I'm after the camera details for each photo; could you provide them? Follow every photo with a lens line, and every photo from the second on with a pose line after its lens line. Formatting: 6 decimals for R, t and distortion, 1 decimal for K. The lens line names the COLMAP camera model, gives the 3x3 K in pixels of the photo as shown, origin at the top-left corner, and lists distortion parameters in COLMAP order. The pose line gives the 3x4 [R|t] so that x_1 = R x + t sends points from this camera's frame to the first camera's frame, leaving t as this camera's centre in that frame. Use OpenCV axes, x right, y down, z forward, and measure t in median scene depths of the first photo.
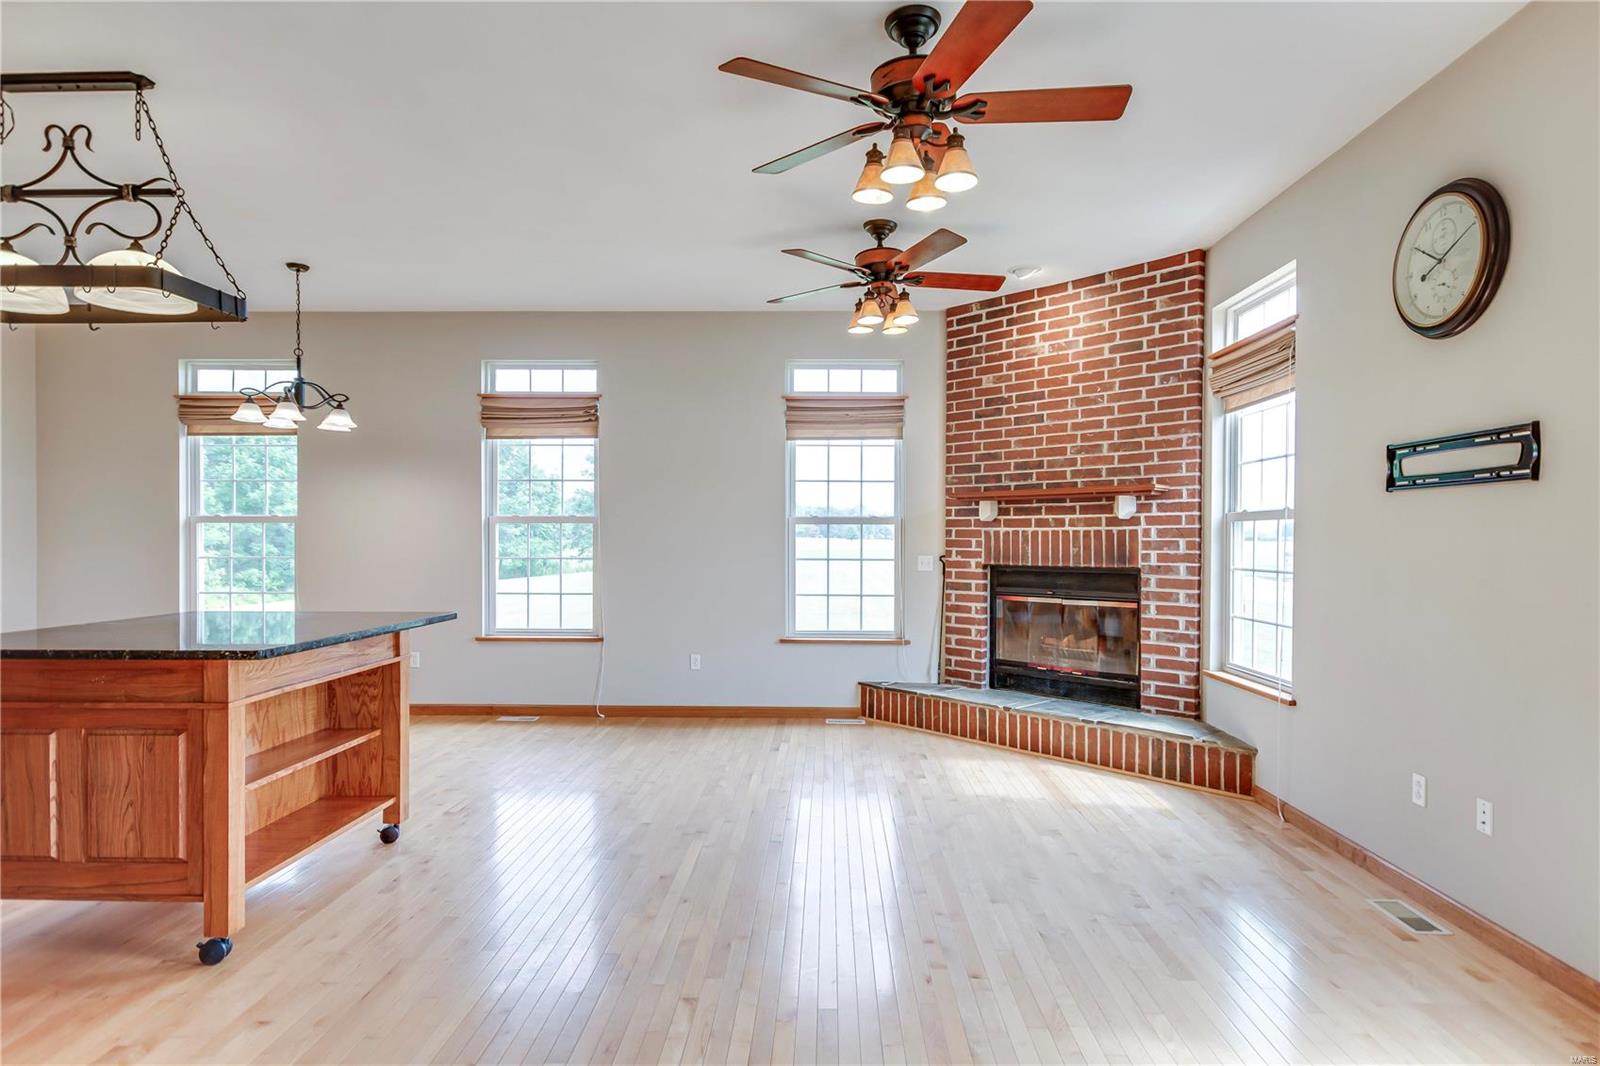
lens RADIAL K [[860.4, 0, 827.8], [0, 860.4, 546.9], [0, 0, 1]] dist [0.000563, 0.008077]
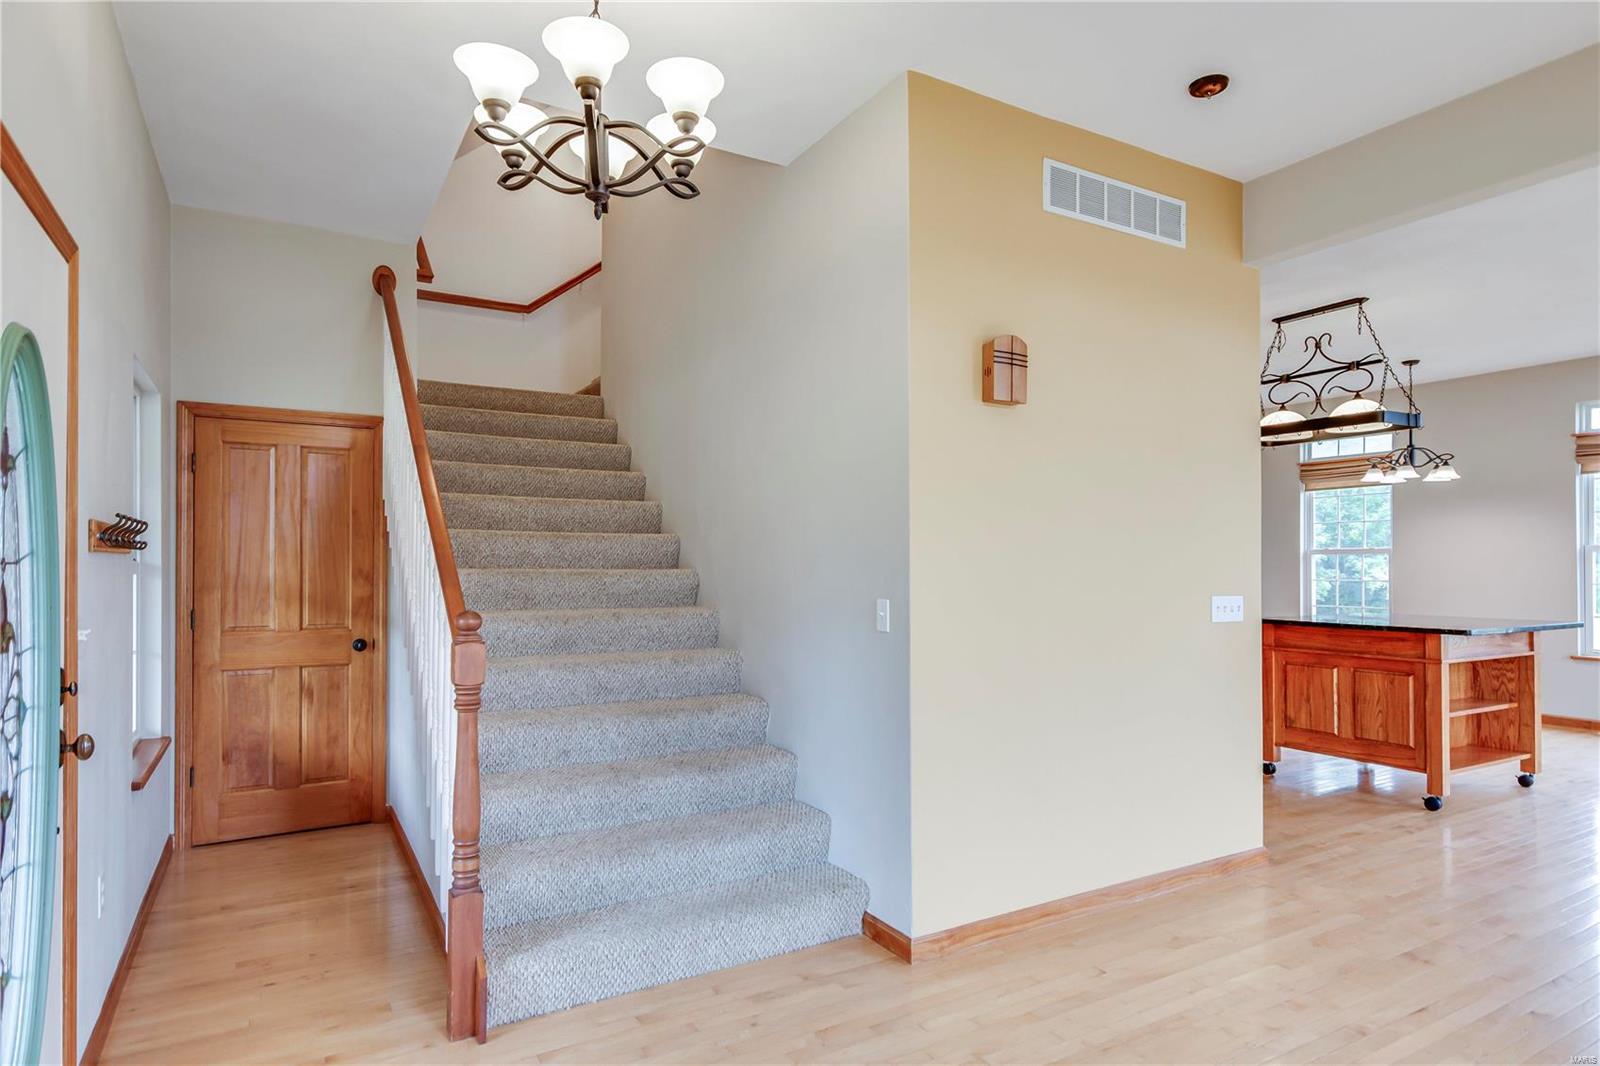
lens RADIAL K [[860.4, 0, 821.2], [0, 860.4, 556.1], [0, 0, 1]] dist [0.000563, 0.008077]
pose [[0.495044, -0.011902, -0.868786, 0.115027], [-0.006453, 0.999828, -0.017374, 0.006014], [0.868844, 0.014207, 0.494882, -0.557909]]
